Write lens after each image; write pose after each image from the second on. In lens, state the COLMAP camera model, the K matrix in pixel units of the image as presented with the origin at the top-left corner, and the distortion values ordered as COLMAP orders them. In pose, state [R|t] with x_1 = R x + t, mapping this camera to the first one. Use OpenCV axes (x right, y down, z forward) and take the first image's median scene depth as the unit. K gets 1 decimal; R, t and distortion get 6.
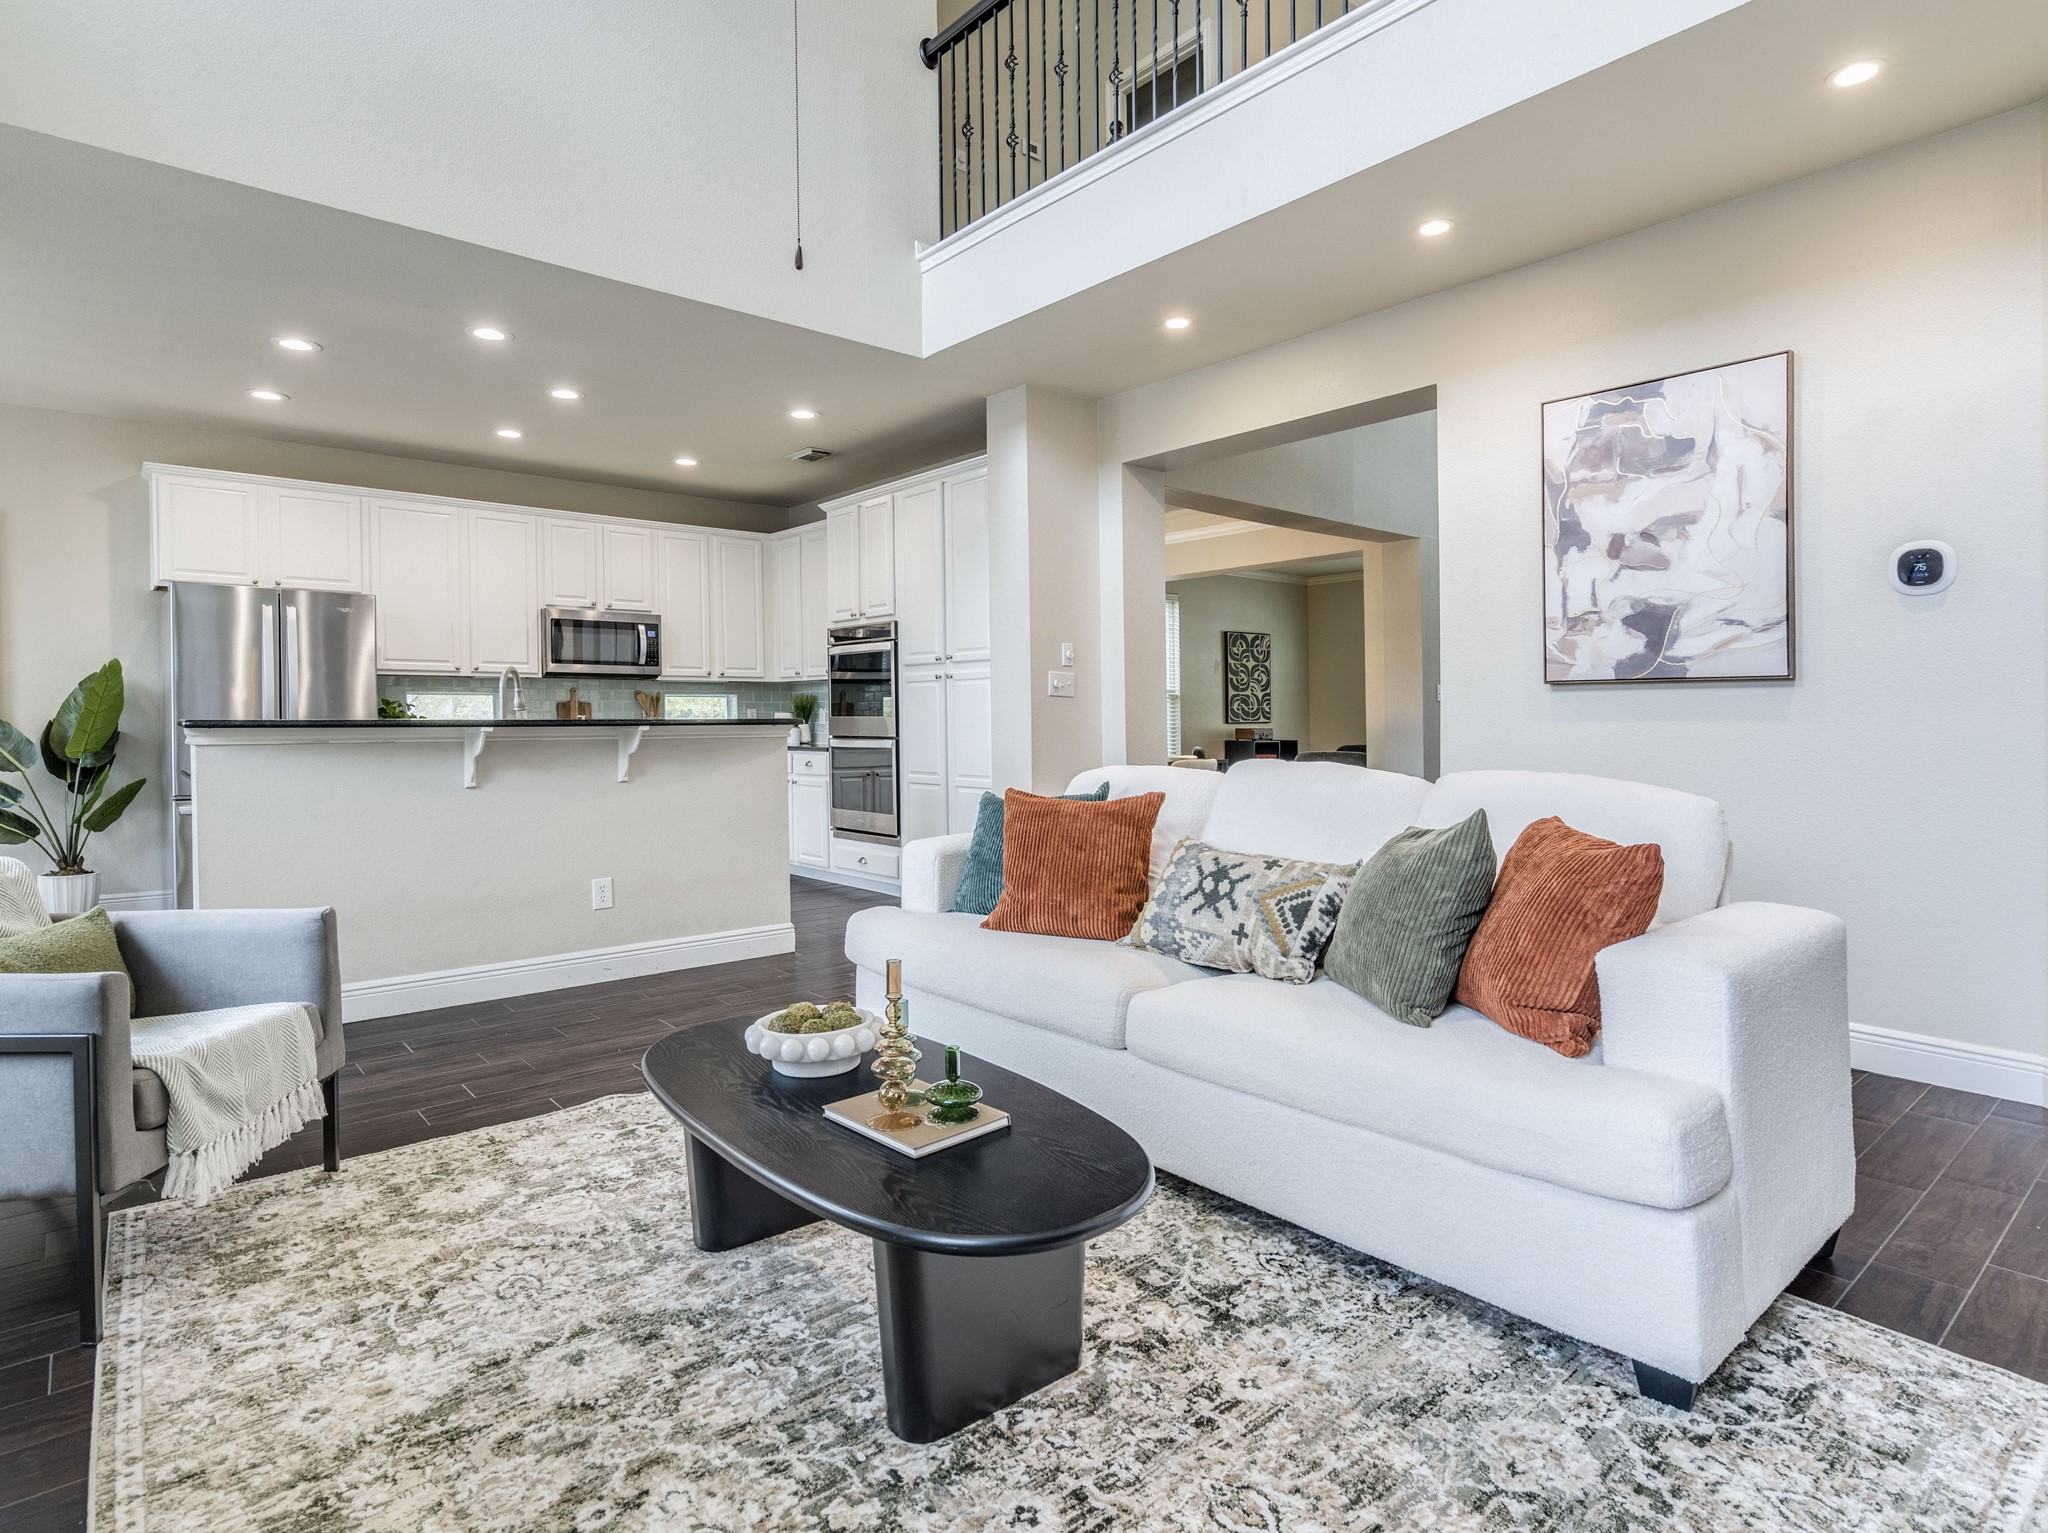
lens RADIAL K [[1063.2, 0, 1035.7], [0, 1063.2, 761.7], [0, 0, 1]] dist [-0.001767, 0.000263]
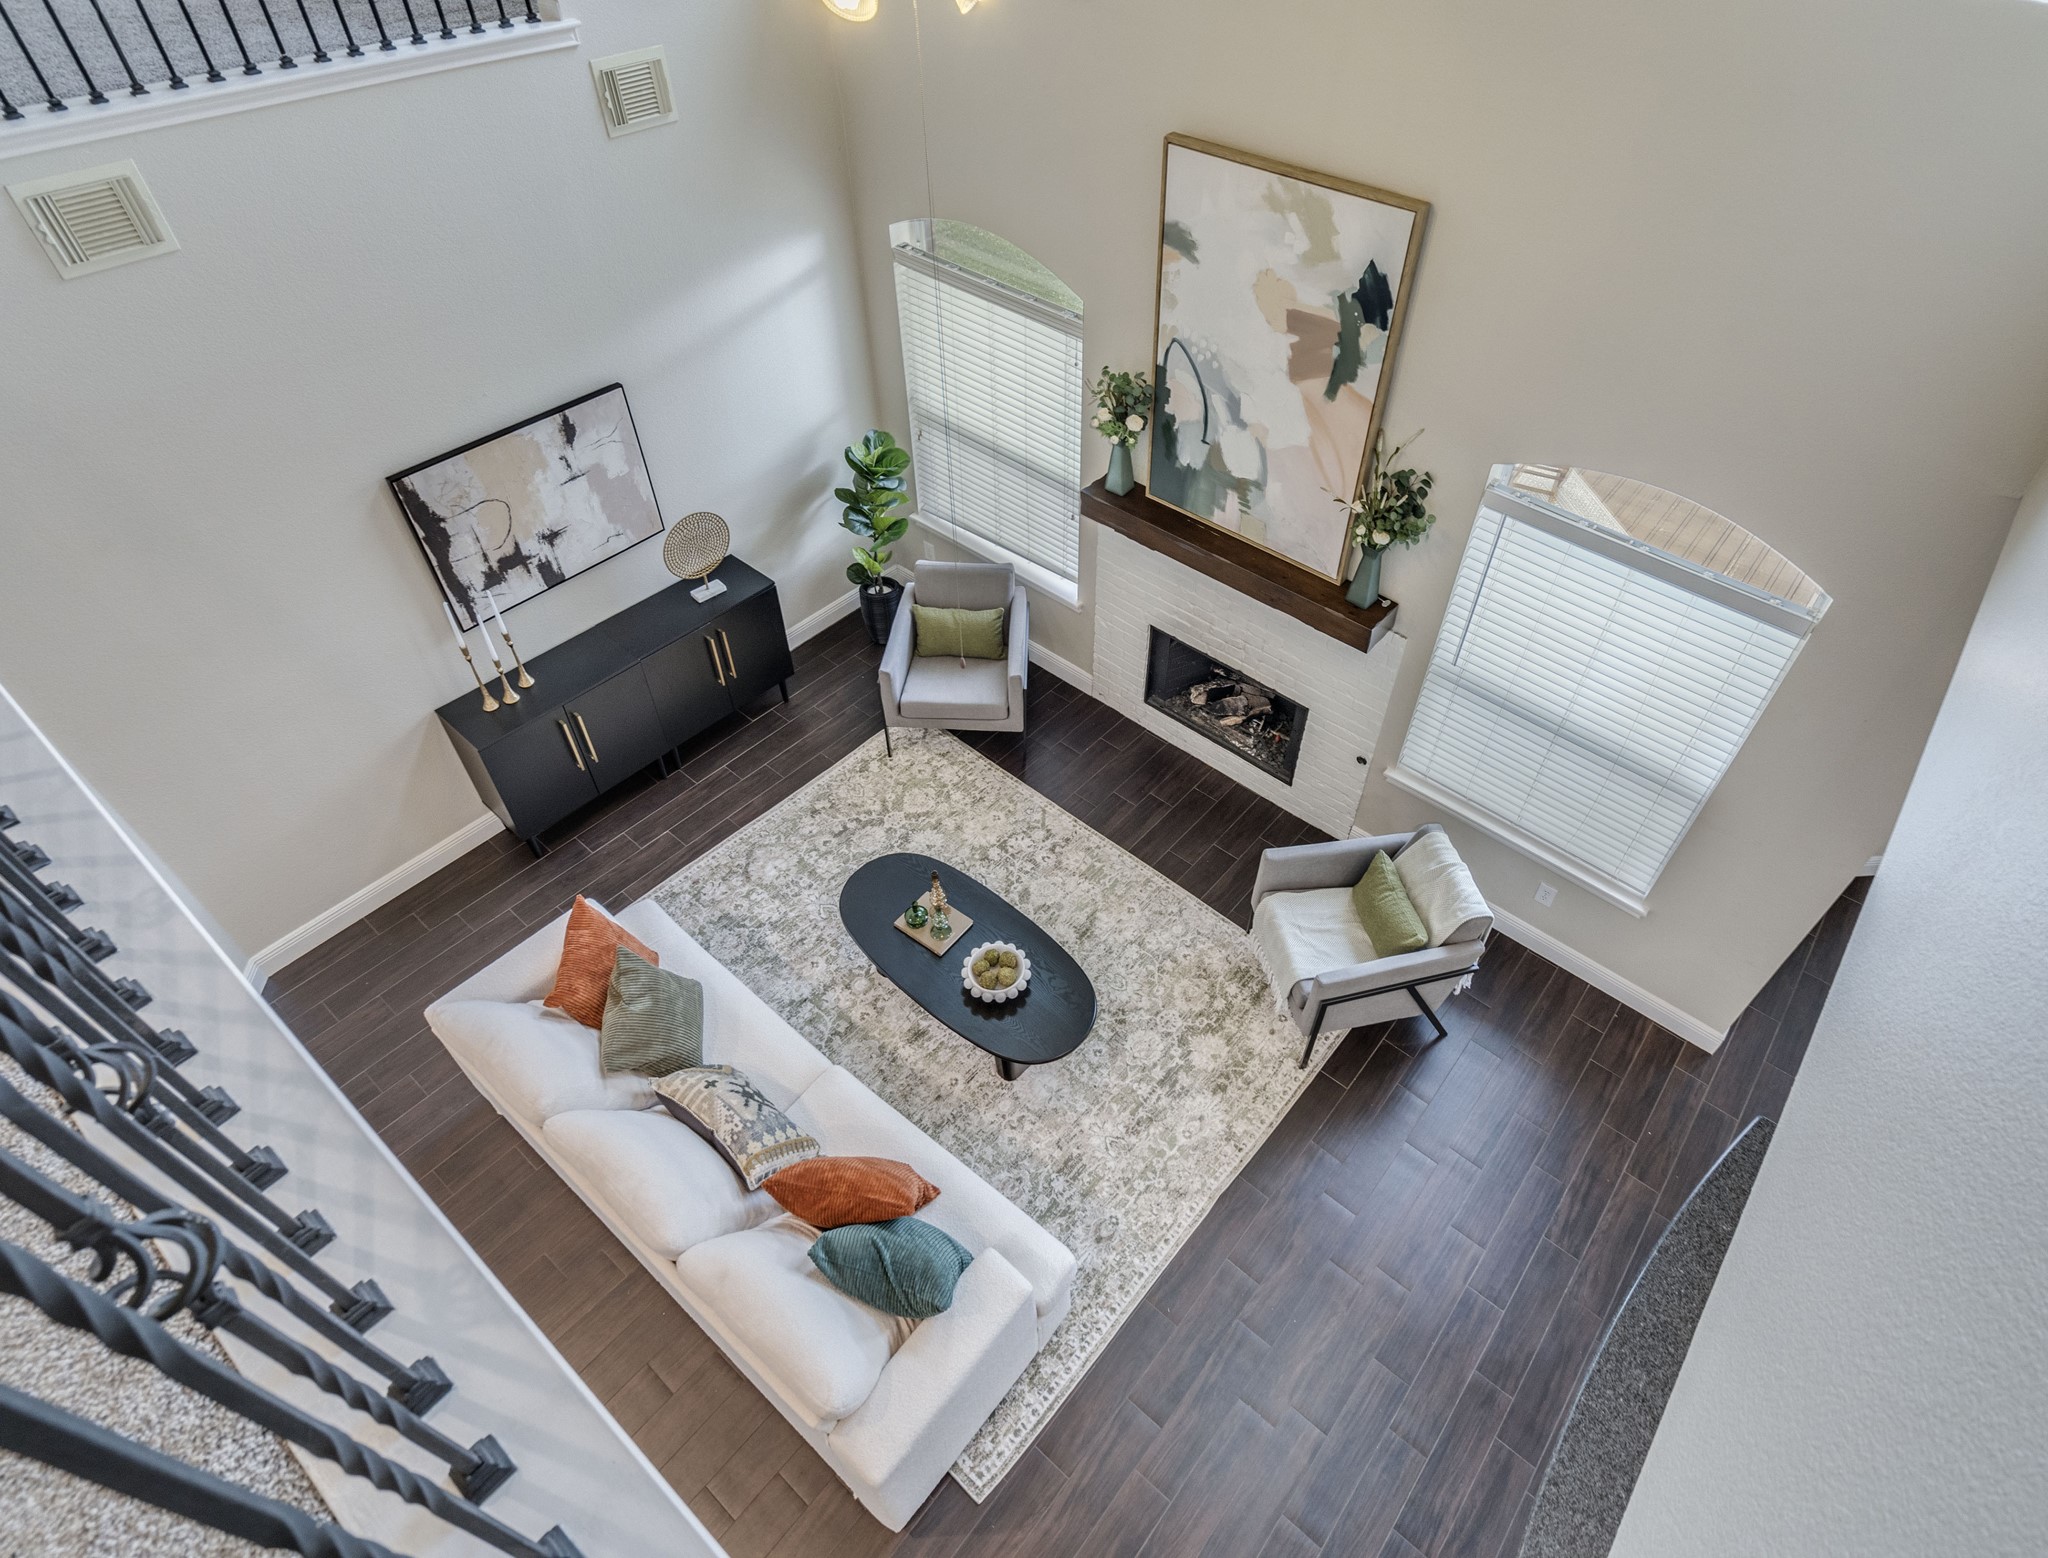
lens RADIAL K [[1116.4, 0, 1140.0], [0, 1116.4, 707.2], [0, 0, 1]] dist [-0.001691, 0.001873]
pose [[-0.979695, 0.110482, -0.167309, -0.171215], [-0.050578, 0.671301, 0.739457, -1.623147], [0.194011, 0.732905, -0.652082, 2.007325]]
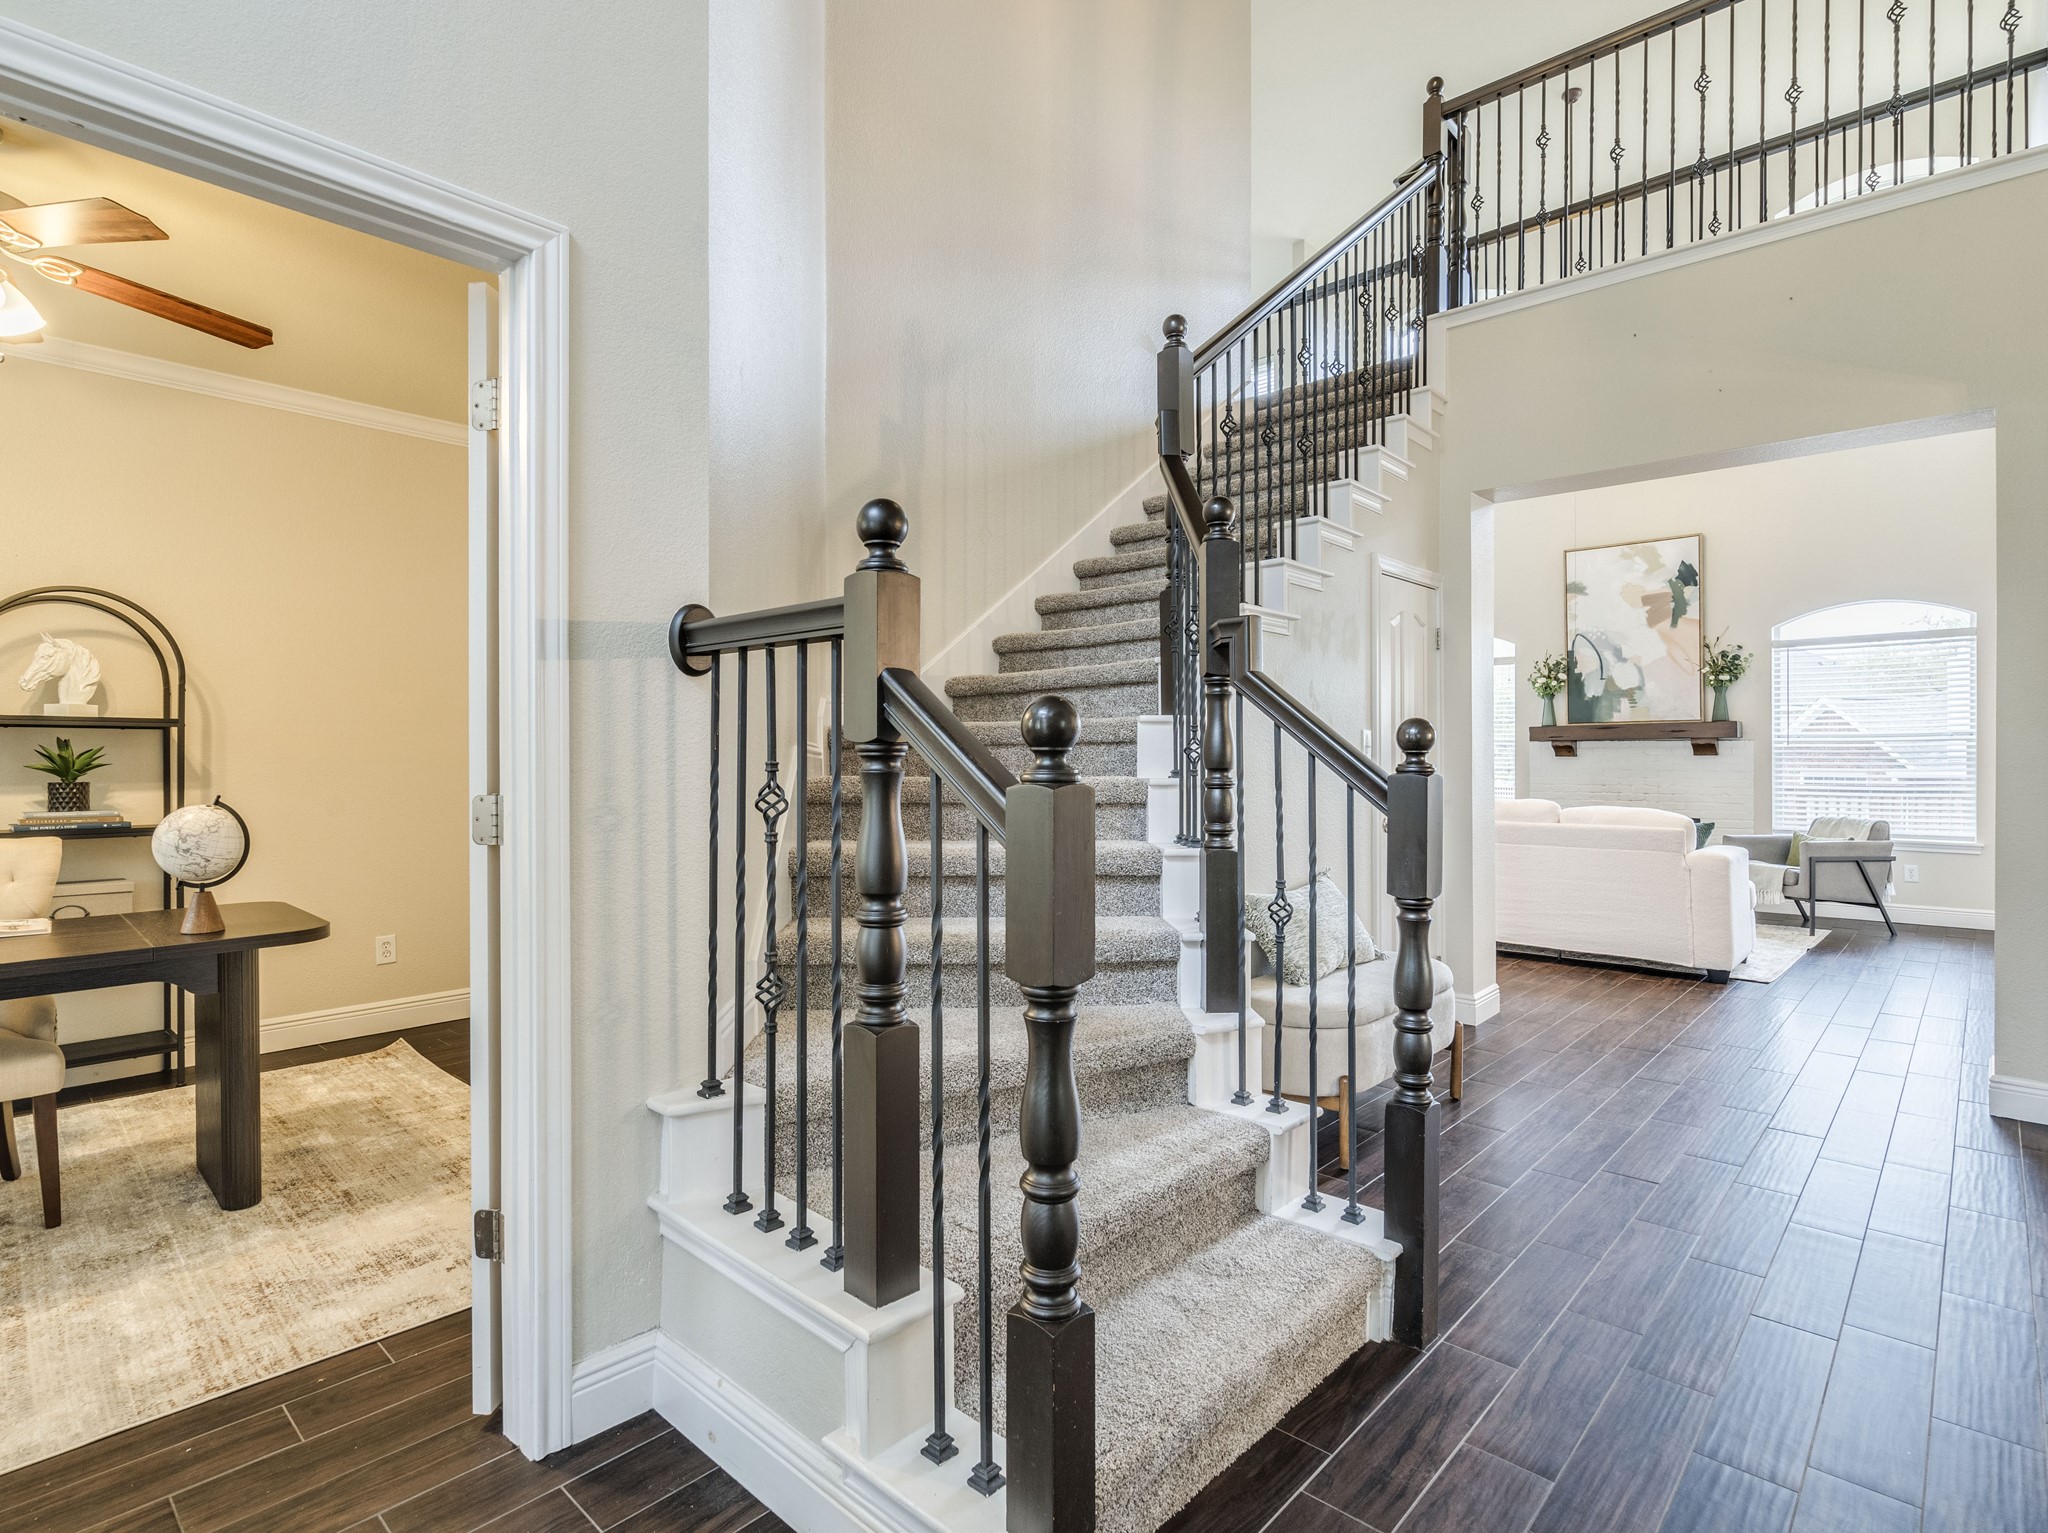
lens RADIAL K [[1053.4, 0, 1017.1], [0, 1053.4, 760.1], [0, 0, 1]] dist [-0.001400, -0.000108]
pose [[-0.992591, 0.004964, -0.121399, 2.066717], [-0.000677, 0.998923, 0.046383, -0.244893], [0.121498, 0.046122, -0.991520, 4.071950]]
